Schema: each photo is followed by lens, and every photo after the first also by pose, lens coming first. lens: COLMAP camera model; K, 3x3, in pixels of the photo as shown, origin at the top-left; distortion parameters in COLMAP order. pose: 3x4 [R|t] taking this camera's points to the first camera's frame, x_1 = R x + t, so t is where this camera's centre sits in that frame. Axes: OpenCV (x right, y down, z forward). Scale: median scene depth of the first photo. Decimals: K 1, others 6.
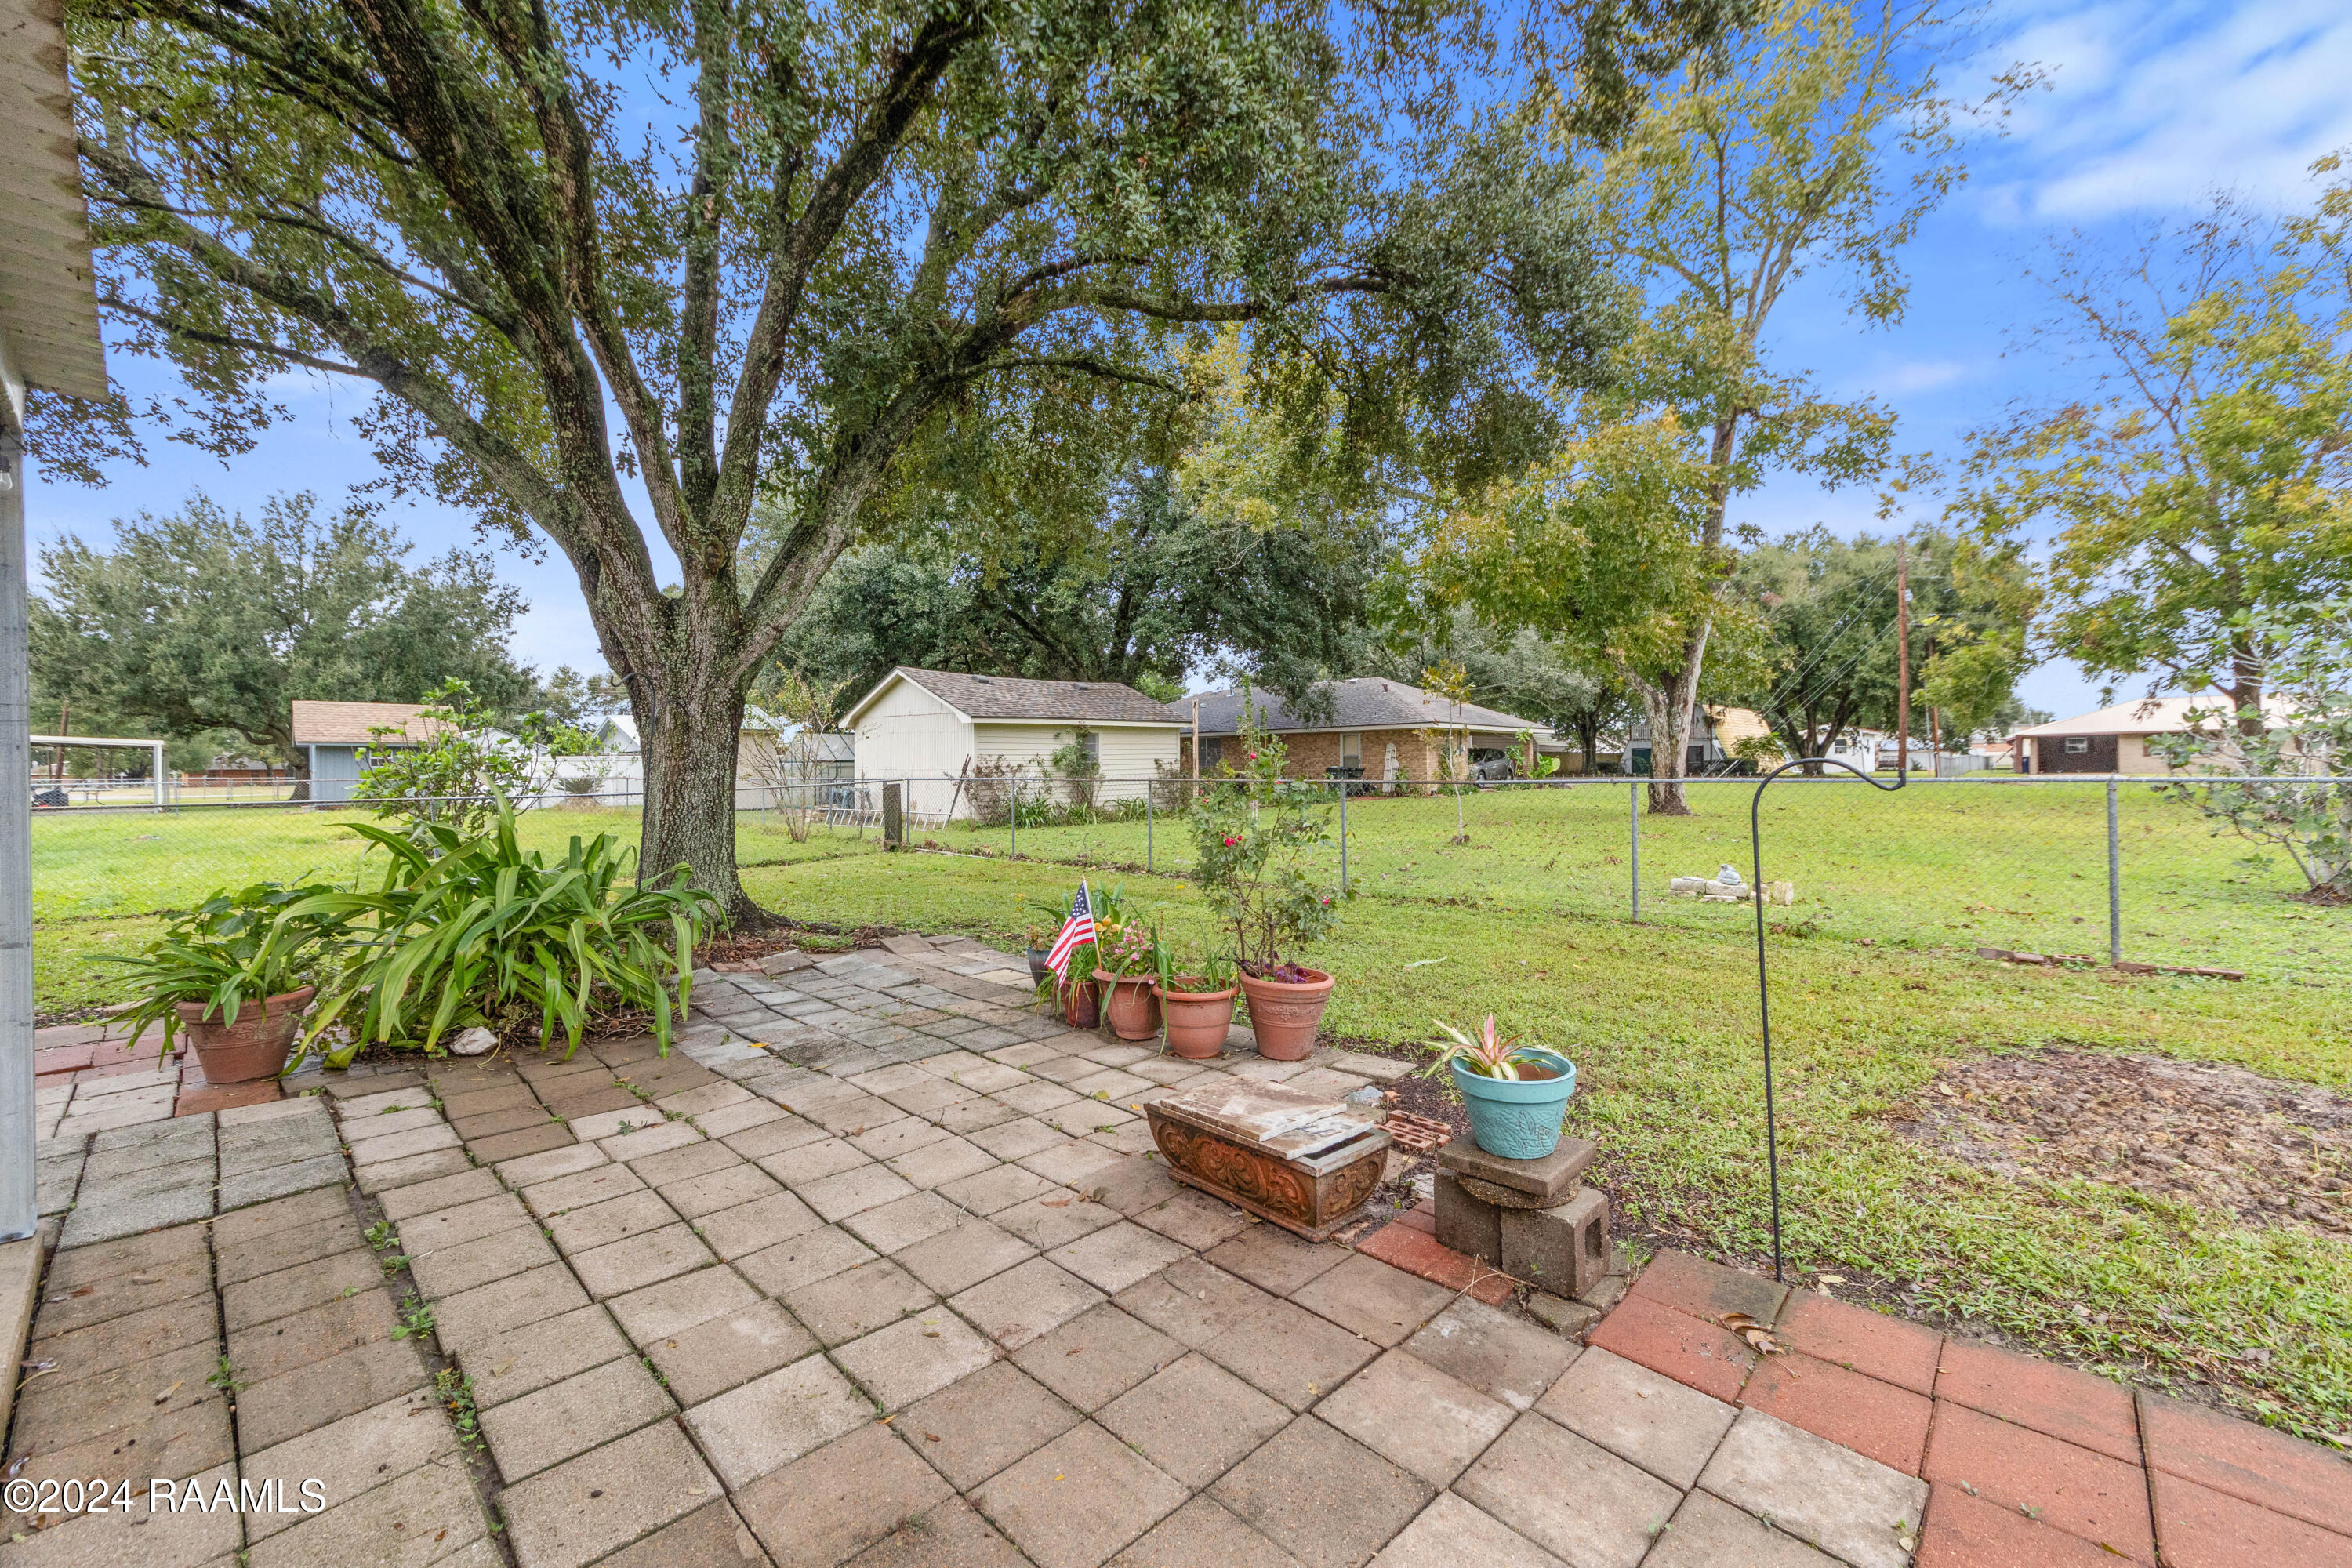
lens RADIAL K [[928.9, 0, 1179.1], [0, 928.9, 777.0], [0, 0, 1]] dist [0.000637, 0.000402]
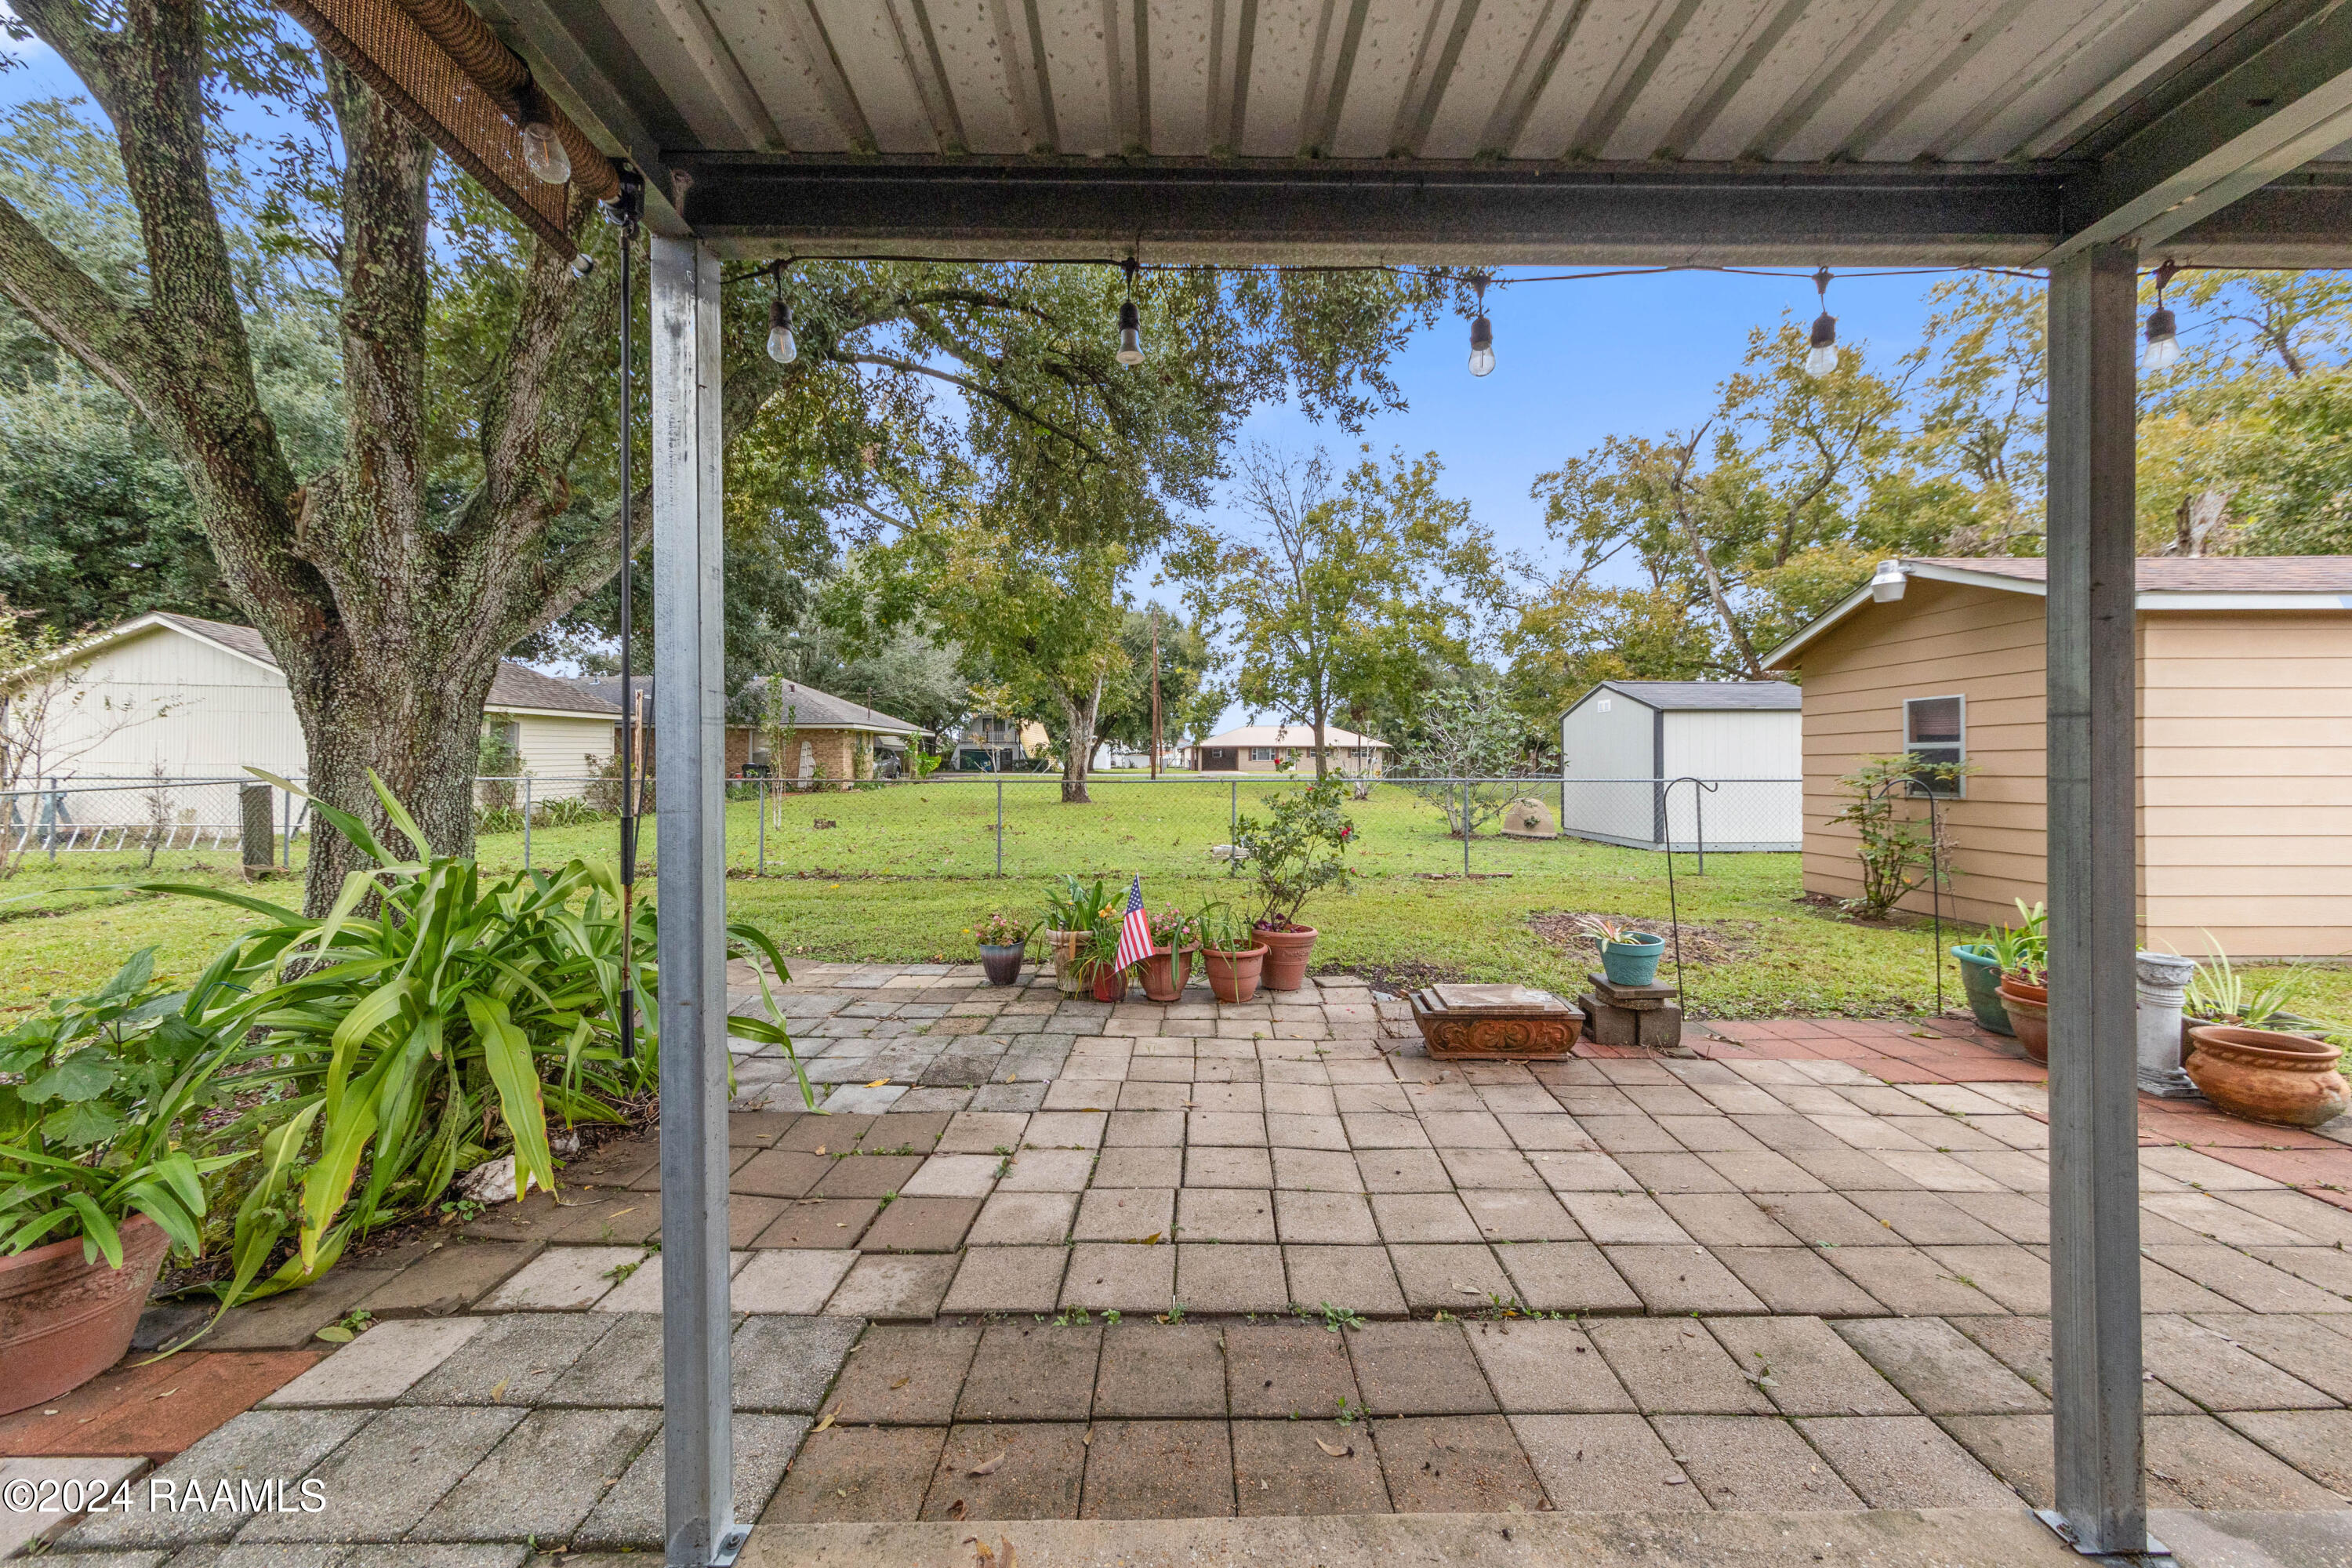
lens RADIAL K [[825.3, 0, 1176.7], [0, 825.3, 767.8], [0, 0, 1]] dist [0.005683, 0.000108]
pose [[0.727949, 0.005469, 0.685609, -0.163022], [-0.002191, 0.999982, -0.005651, -0.002869], [-0.685628, 0.002612, 0.727948, 0.044839]]
